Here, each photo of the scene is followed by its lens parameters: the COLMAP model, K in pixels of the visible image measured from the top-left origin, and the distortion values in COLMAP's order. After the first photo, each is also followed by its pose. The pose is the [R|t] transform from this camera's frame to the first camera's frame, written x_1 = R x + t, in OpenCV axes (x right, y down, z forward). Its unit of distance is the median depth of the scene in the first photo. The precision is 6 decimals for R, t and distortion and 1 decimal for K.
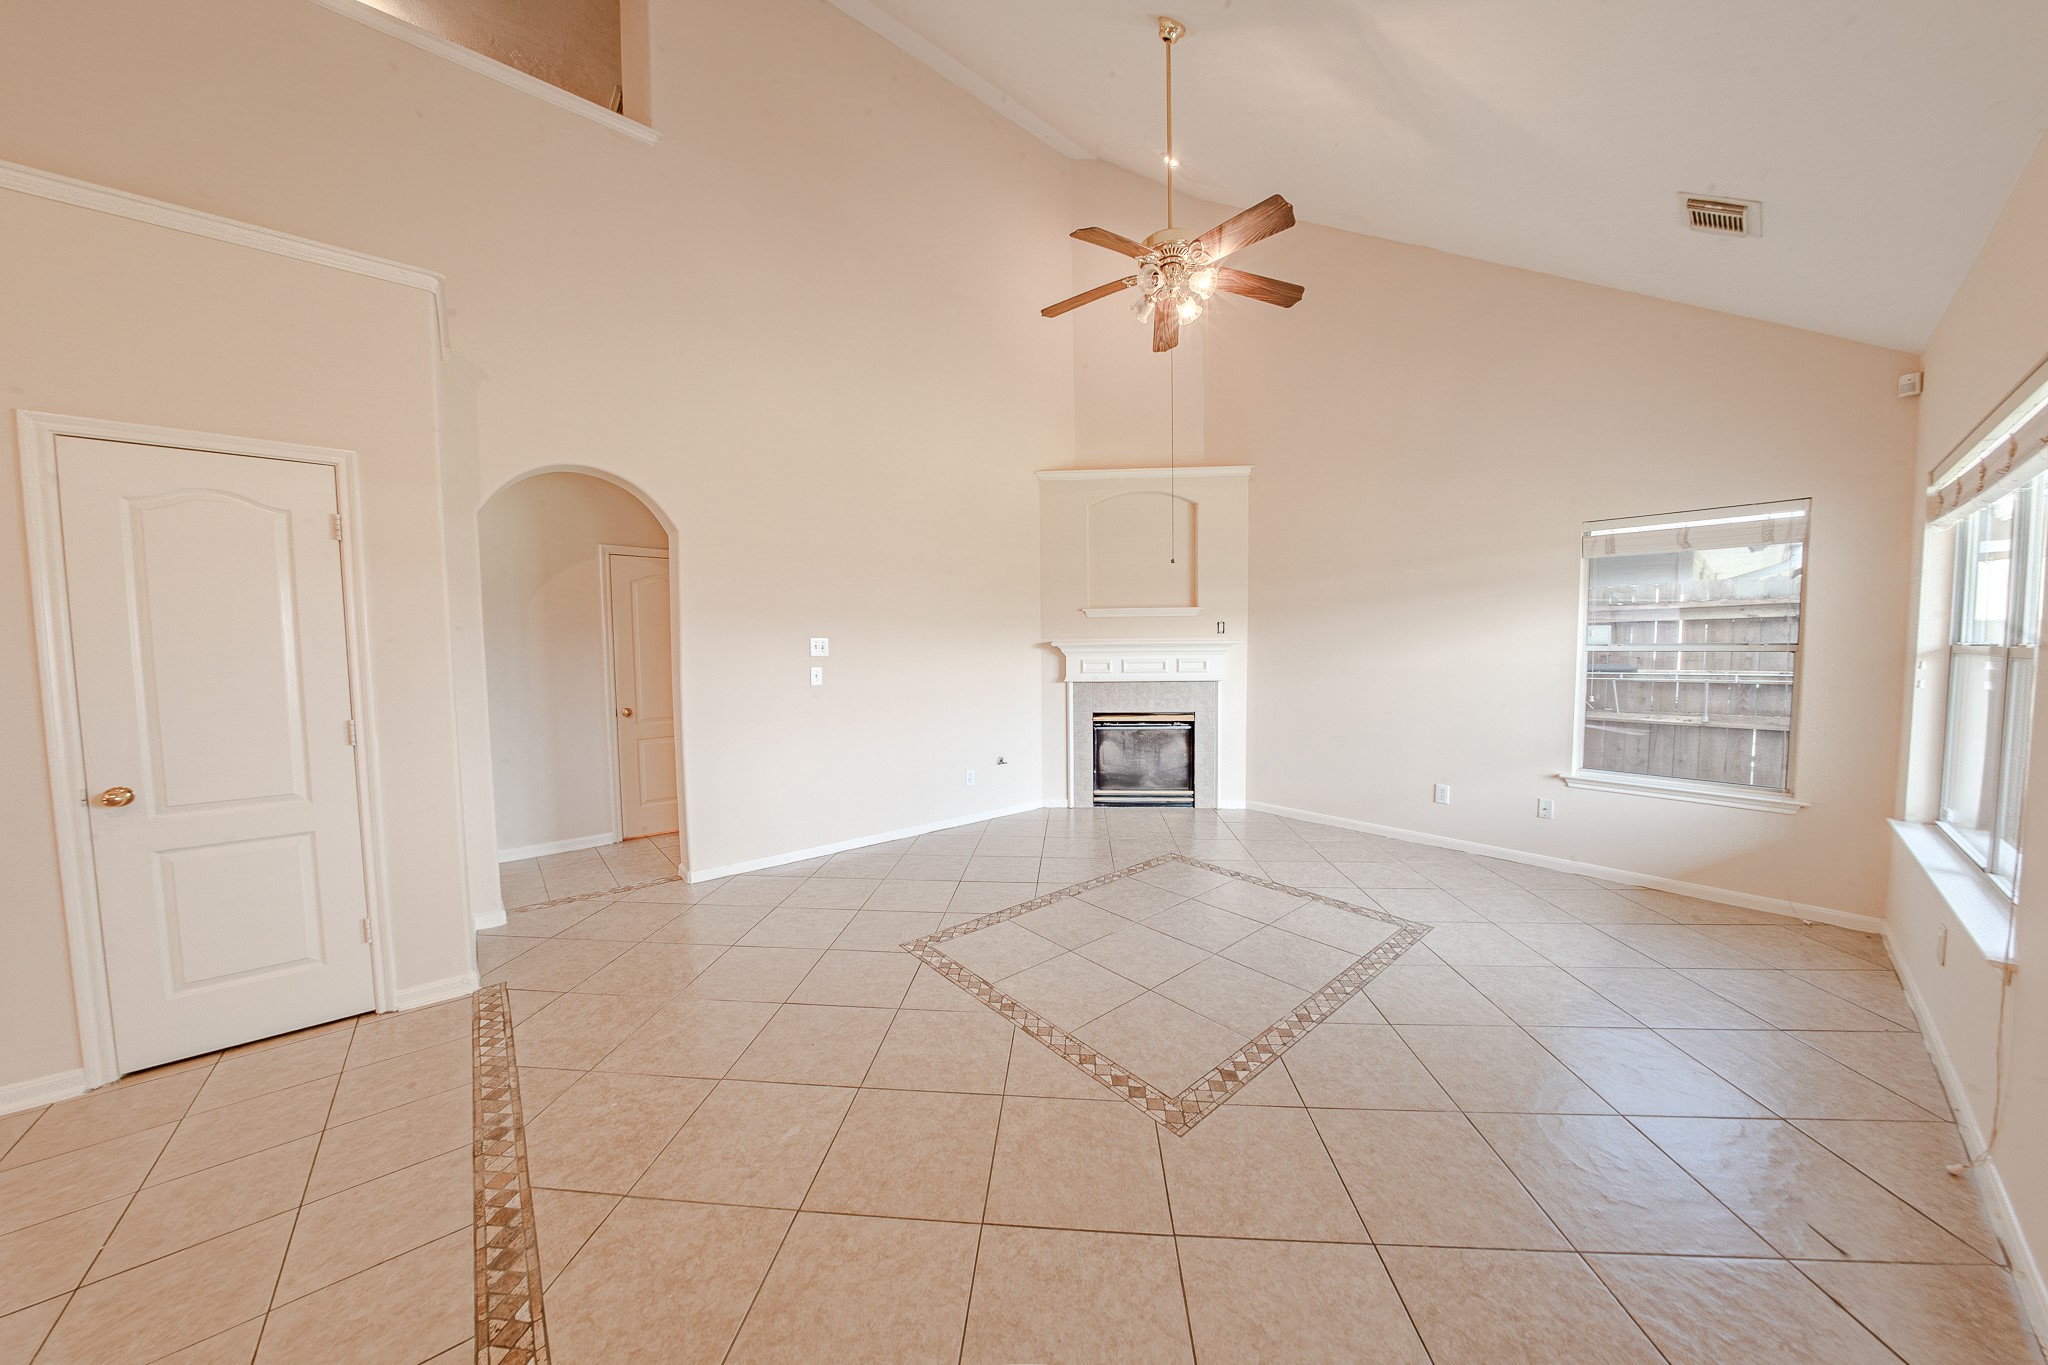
lens RADIAL K [[652.3, 0, 1026.9], [0, 652.3, 688.7], [0, 0, 1]] dist [-0.012195, 0.000238]
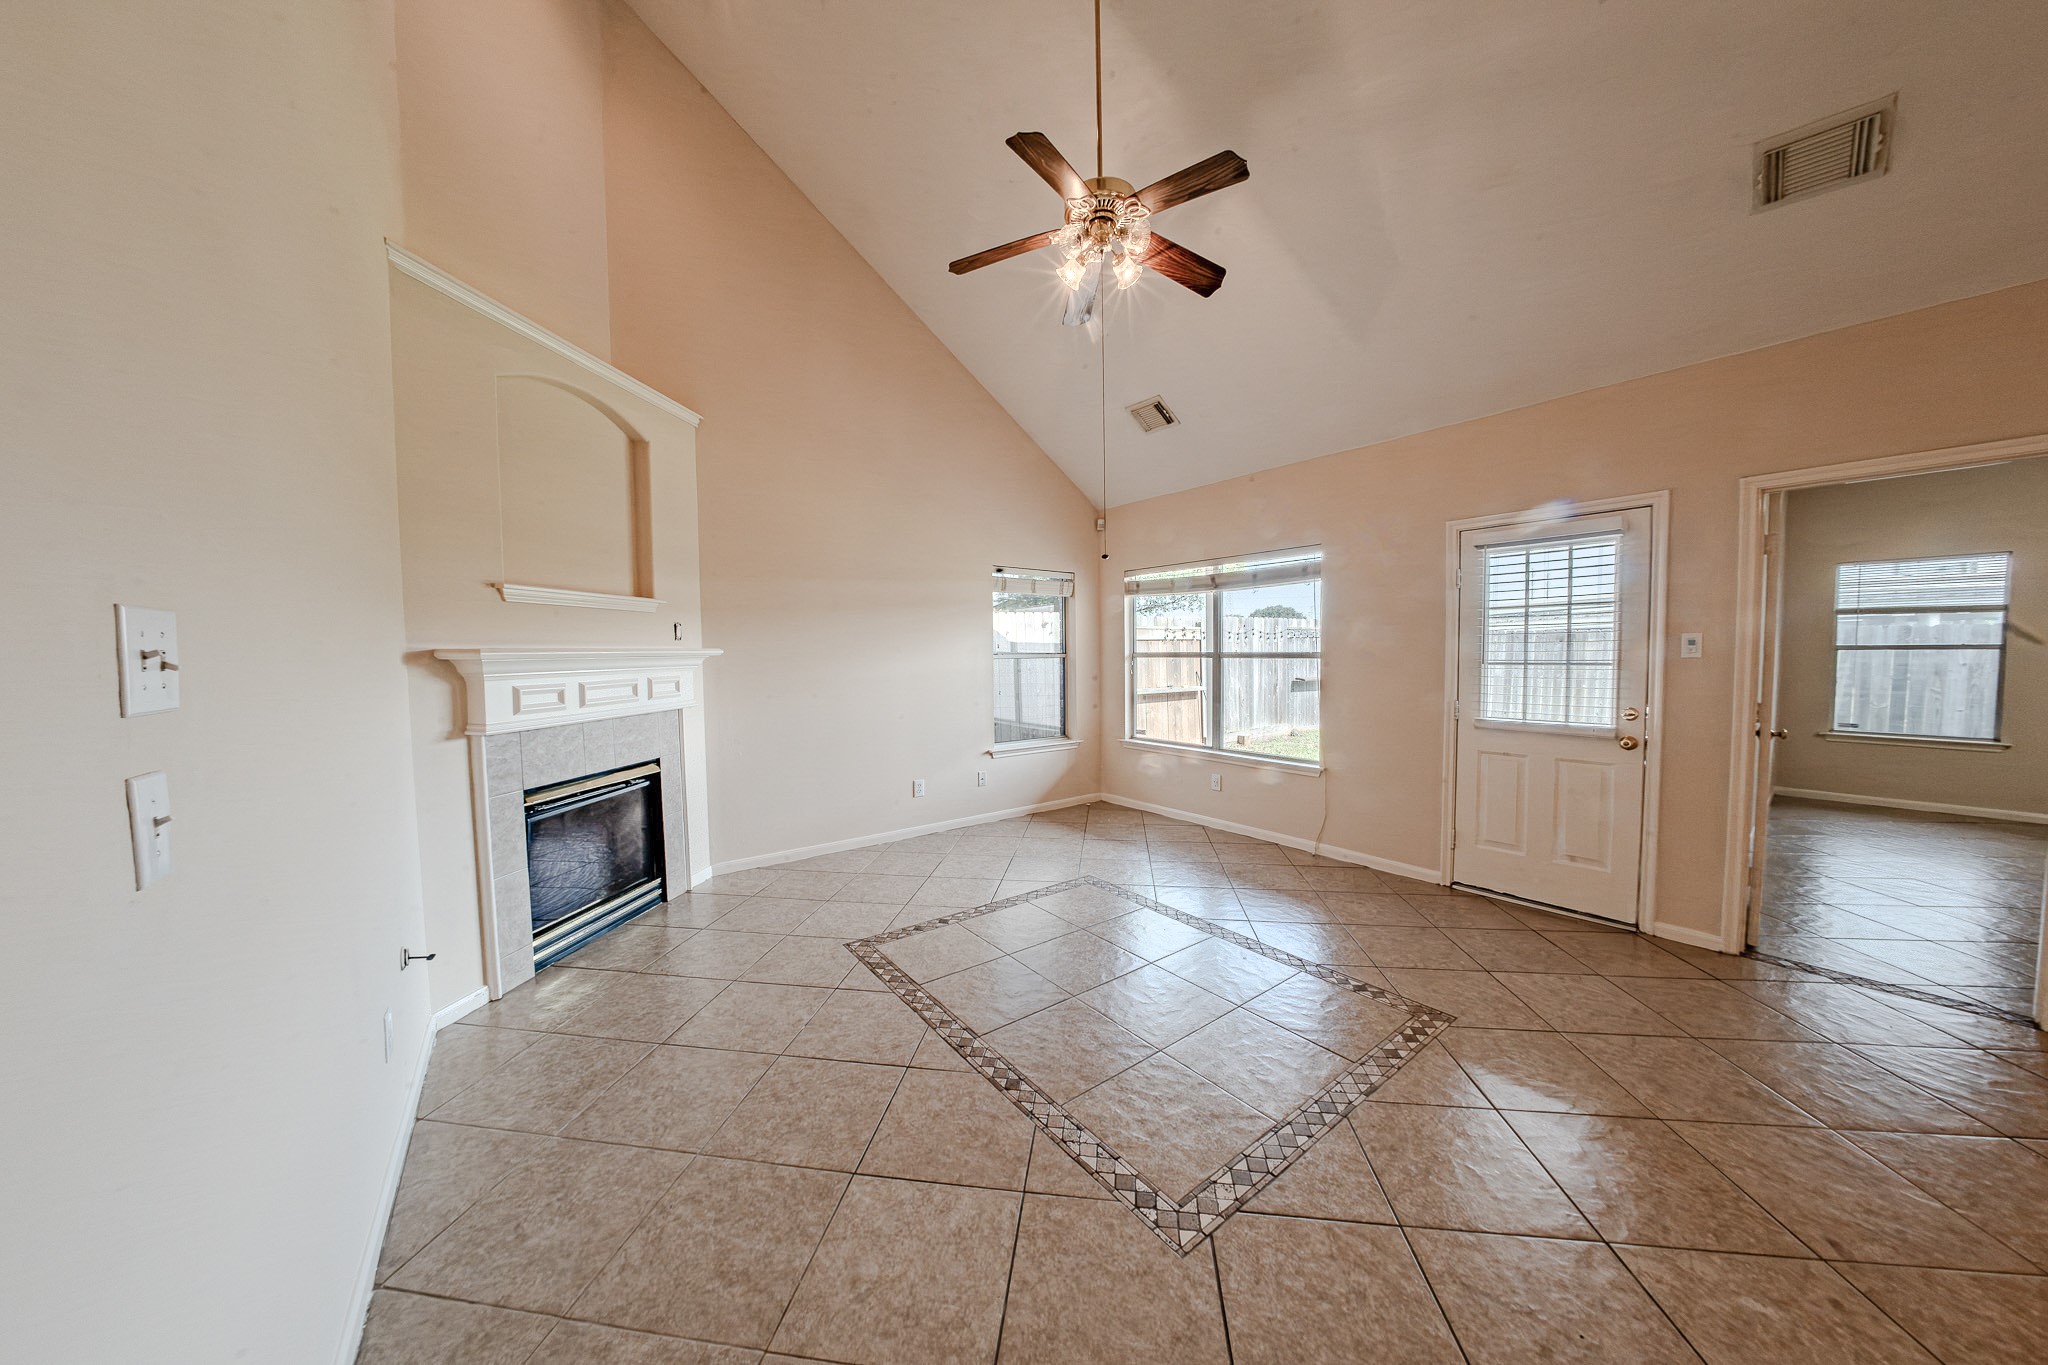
lens RADIAL K [[652.3, 0, 1026.9], [0, 652.3, 688.7], [0, 0, 1]] dist [-0.012195, 0.000238]
pose [[0.065983, -0.049291, 0.996603, -0.369897], [0.073429, 0.996311, 0.044415, -0.035992], [-0.995115, 0.070248, 0.069359, 0.578434]]
